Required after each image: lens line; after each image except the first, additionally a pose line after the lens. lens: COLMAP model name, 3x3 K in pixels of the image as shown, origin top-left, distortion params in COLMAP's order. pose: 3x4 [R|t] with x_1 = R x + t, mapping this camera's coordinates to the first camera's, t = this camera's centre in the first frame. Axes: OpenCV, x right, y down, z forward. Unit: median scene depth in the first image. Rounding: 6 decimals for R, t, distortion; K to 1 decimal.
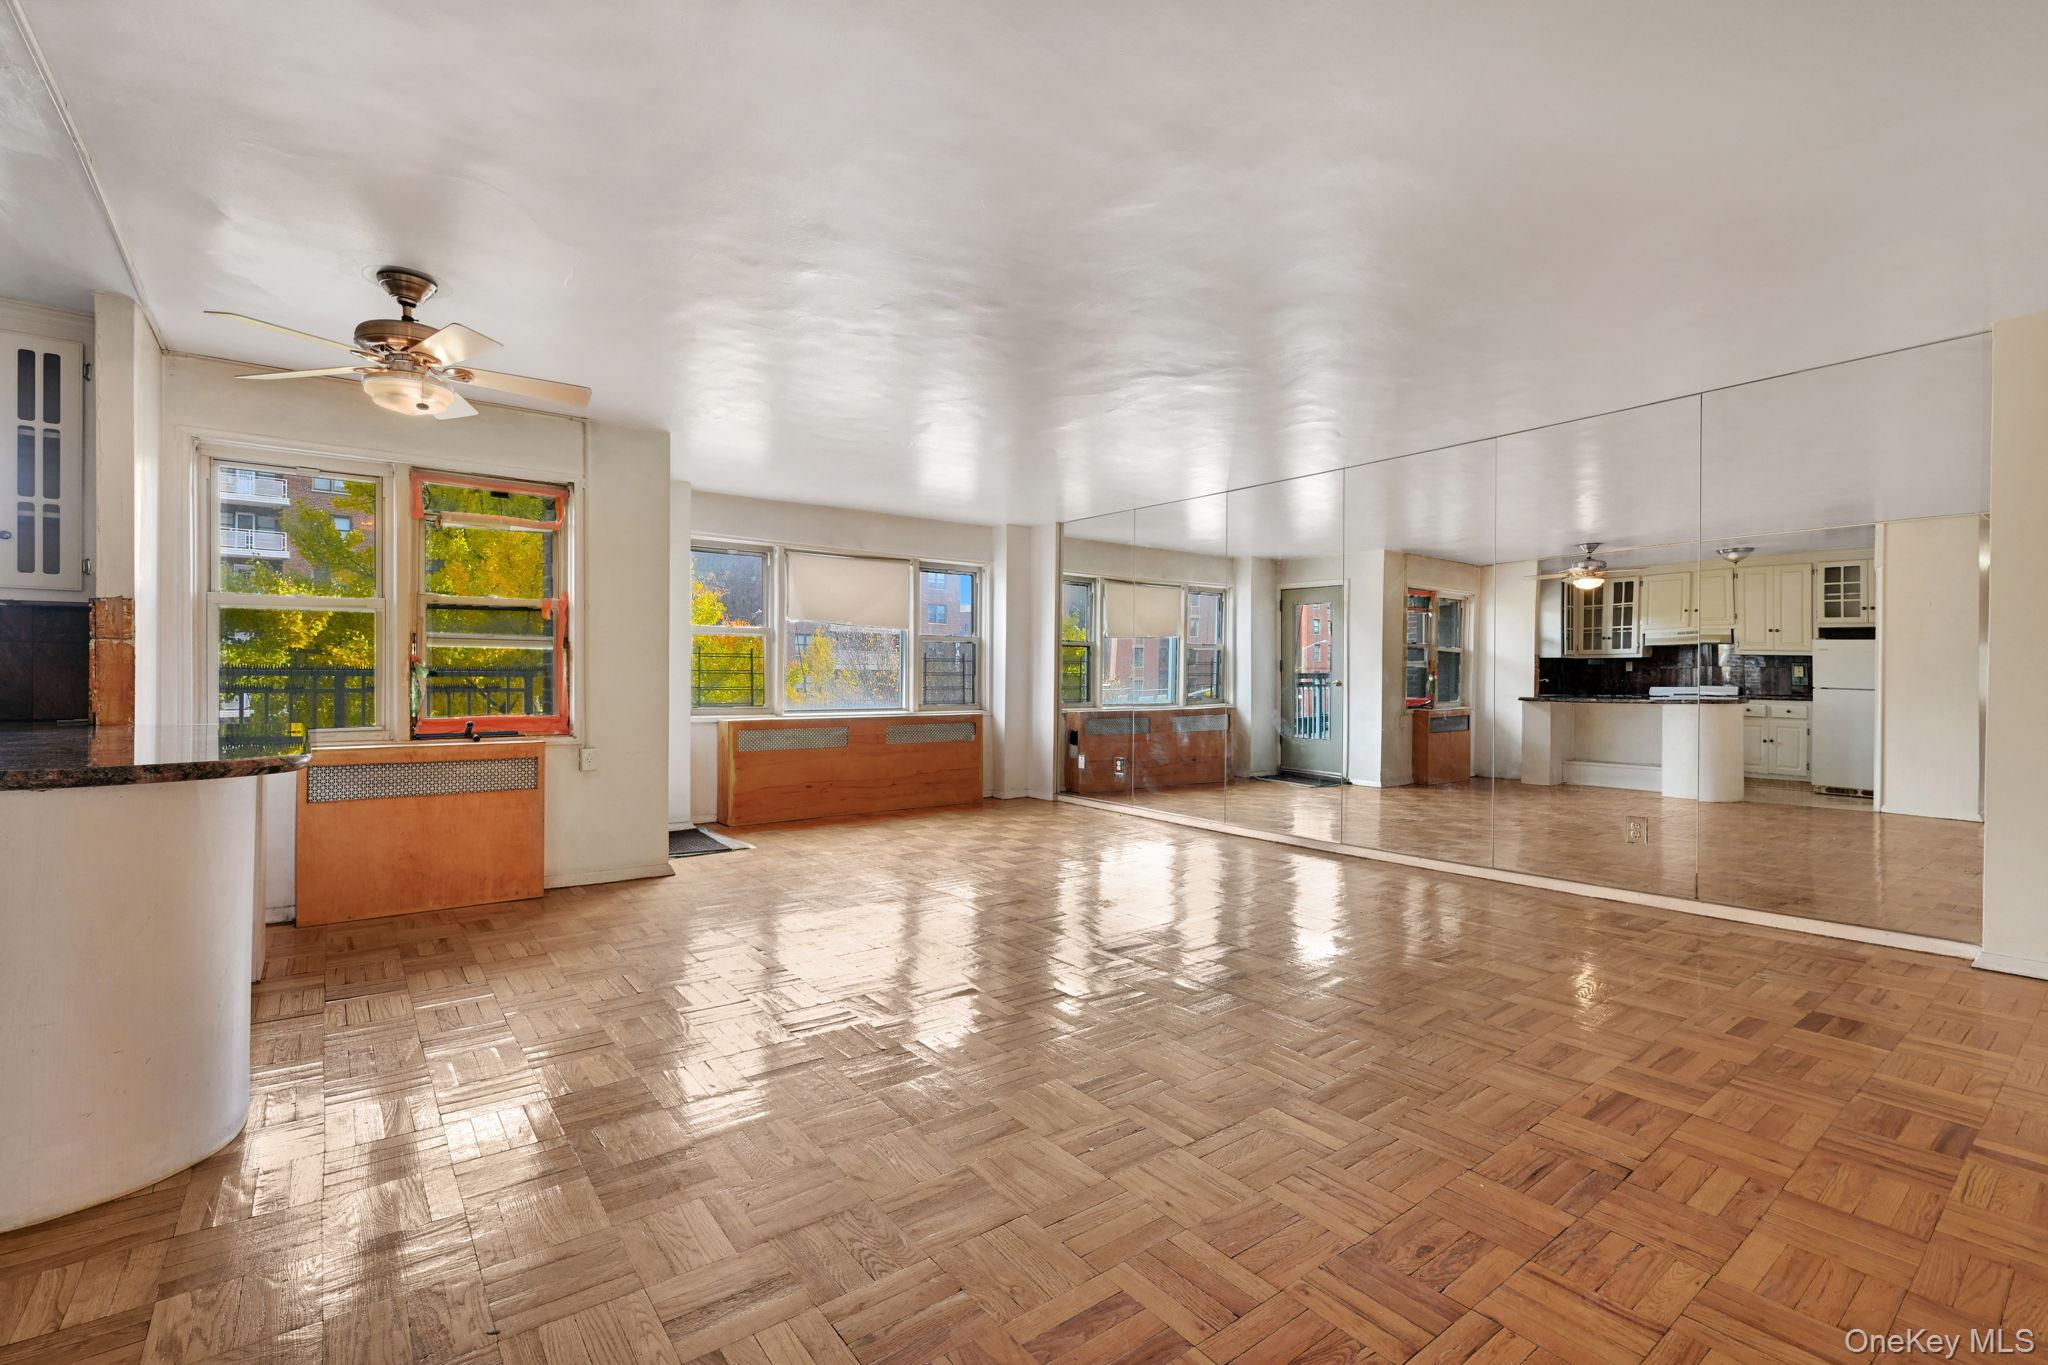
lens RADIAL K [[915.6, 0, 1048.9], [0, 915.6, 672.3], [0, 0, 1]] dist [0.001659, 0.000614]
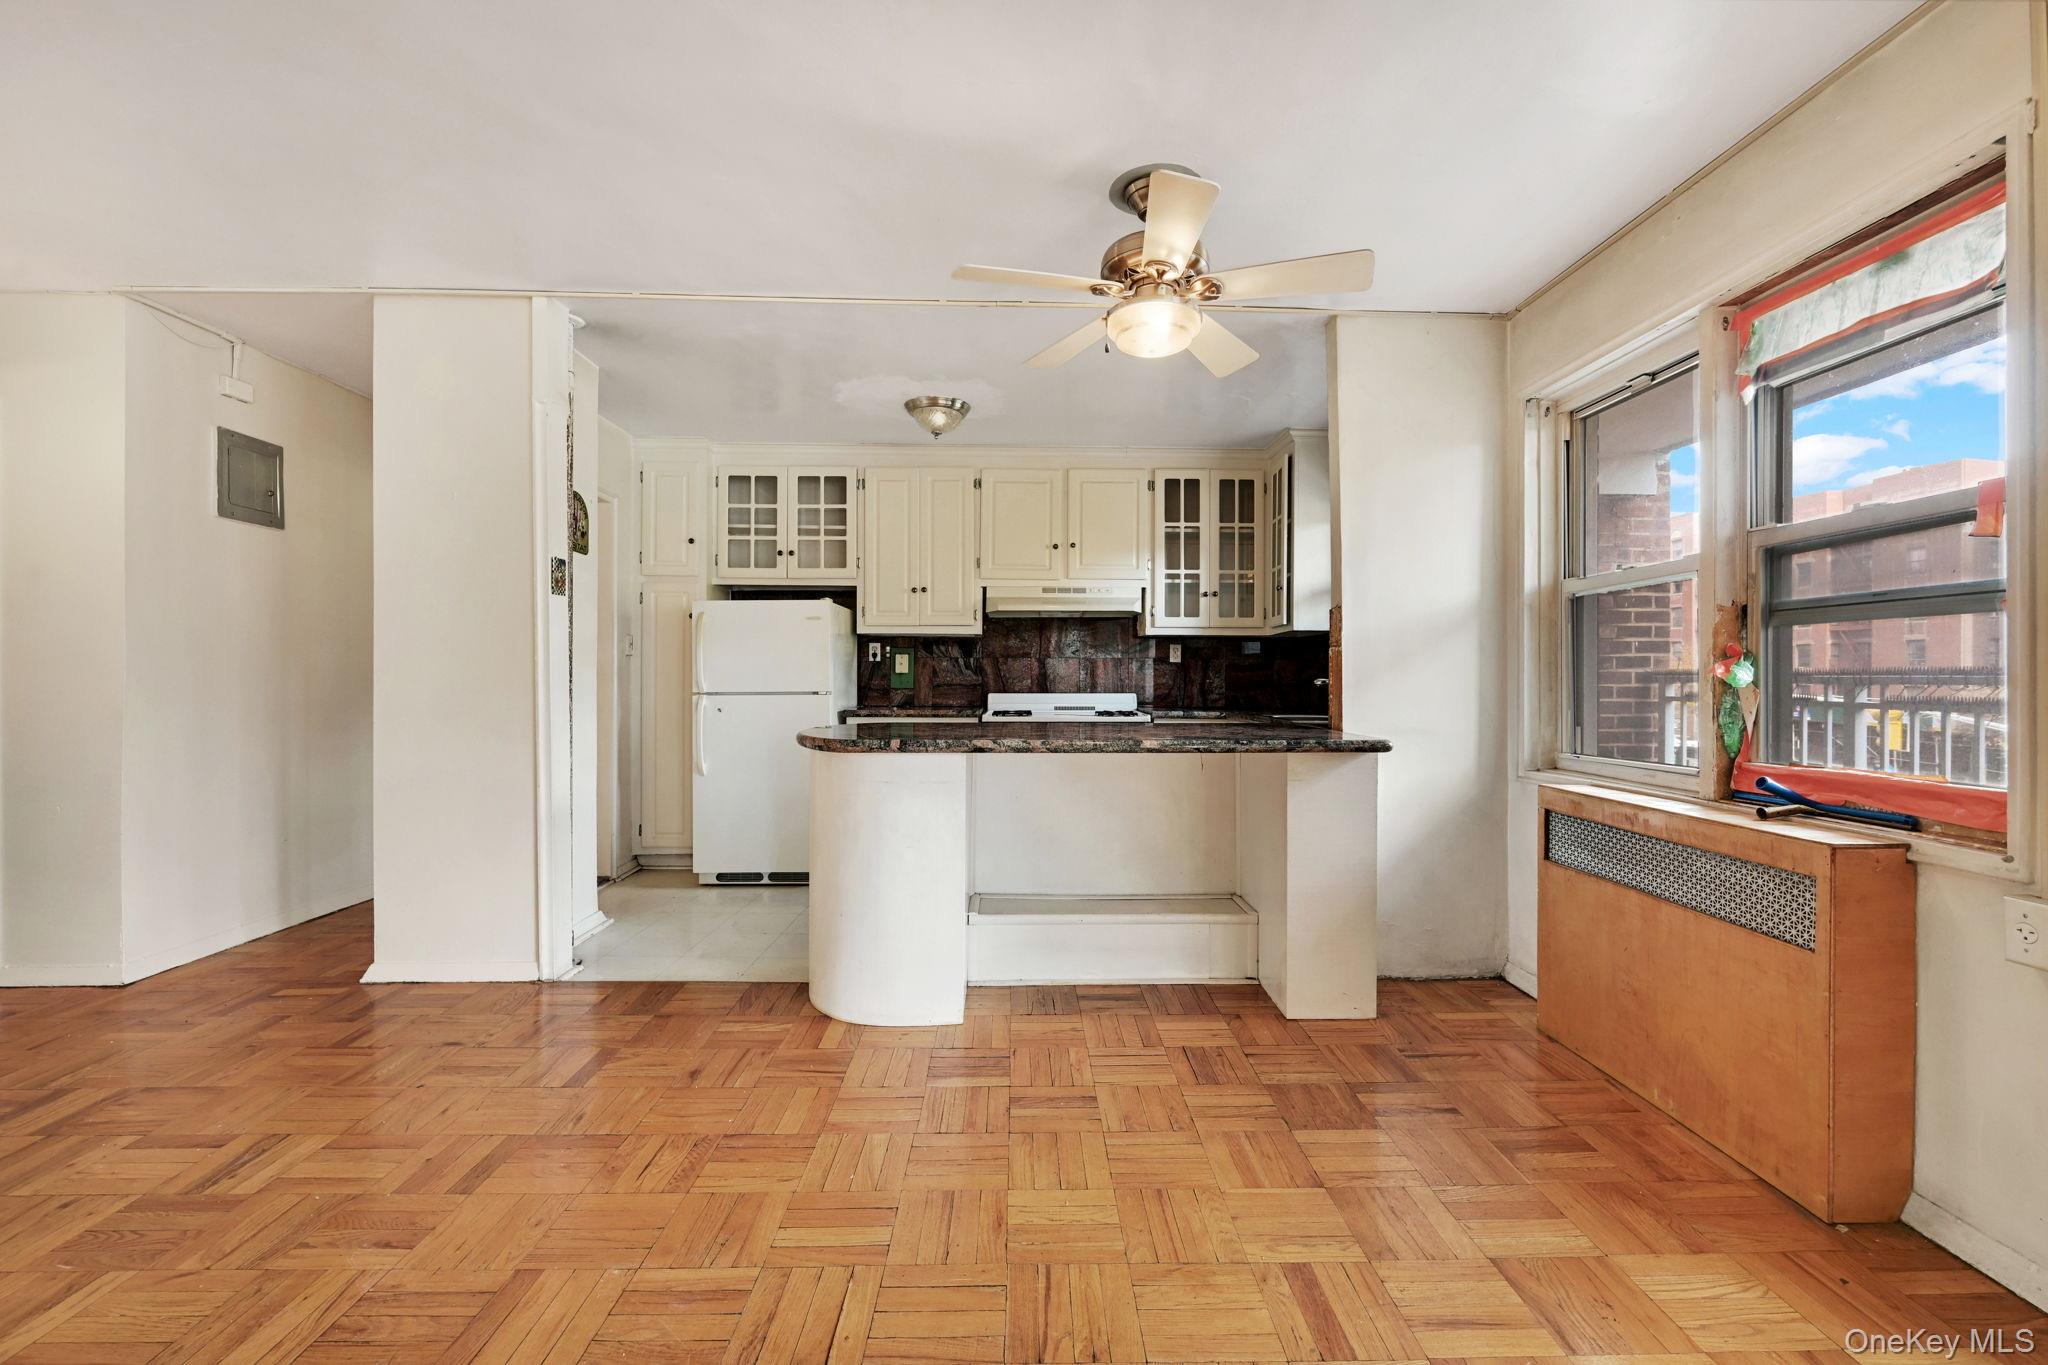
lens RADIAL K [[843.5, 0, 1025.2], [0, 843.5, 680.2], [0, 0, 1]] dist [-0.001944, 0.001157]
pose [[-0.608507, -0.006266, -0.793524, -0.017148], [-0.004263, 0.999980, -0.004627, 0.003160], [0.793537, 0.000567, -0.608521, 0.522623]]
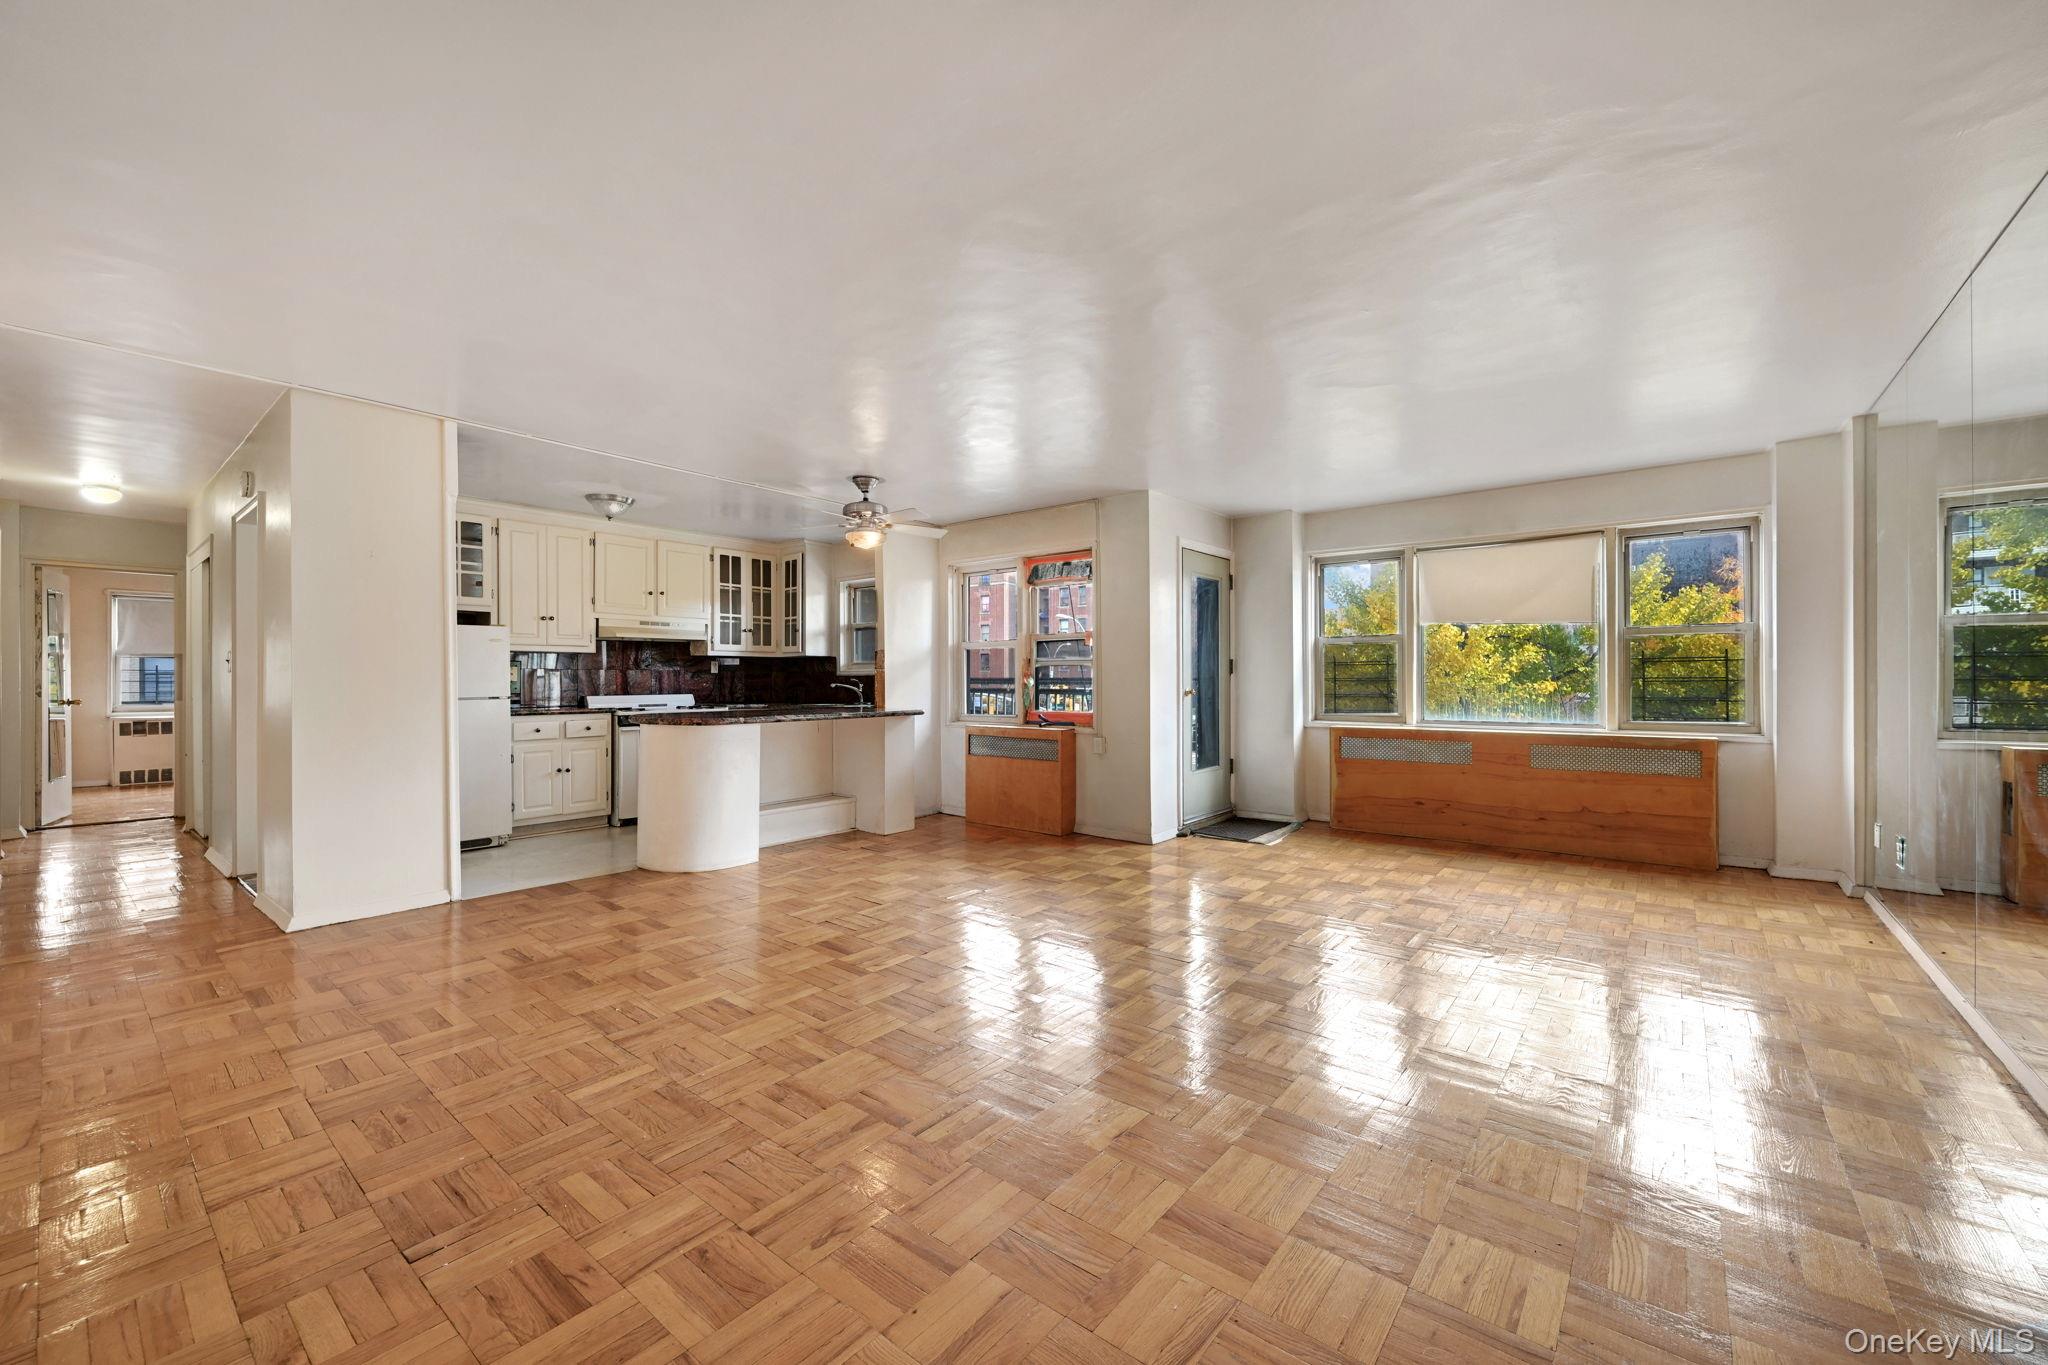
lens RADIAL K [[814.6, 0, 1012.9], [0, 814.6, 678.7], [0, 0, 1]] dist [-0.002353, 0.001260]
pose [[0.204755, -0.008225, -0.978779, 0.392367], [0.007522, 0.999948, -0.006829, 0.001349], [0.978784, -0.005964, 0.204806, 0.365061]]
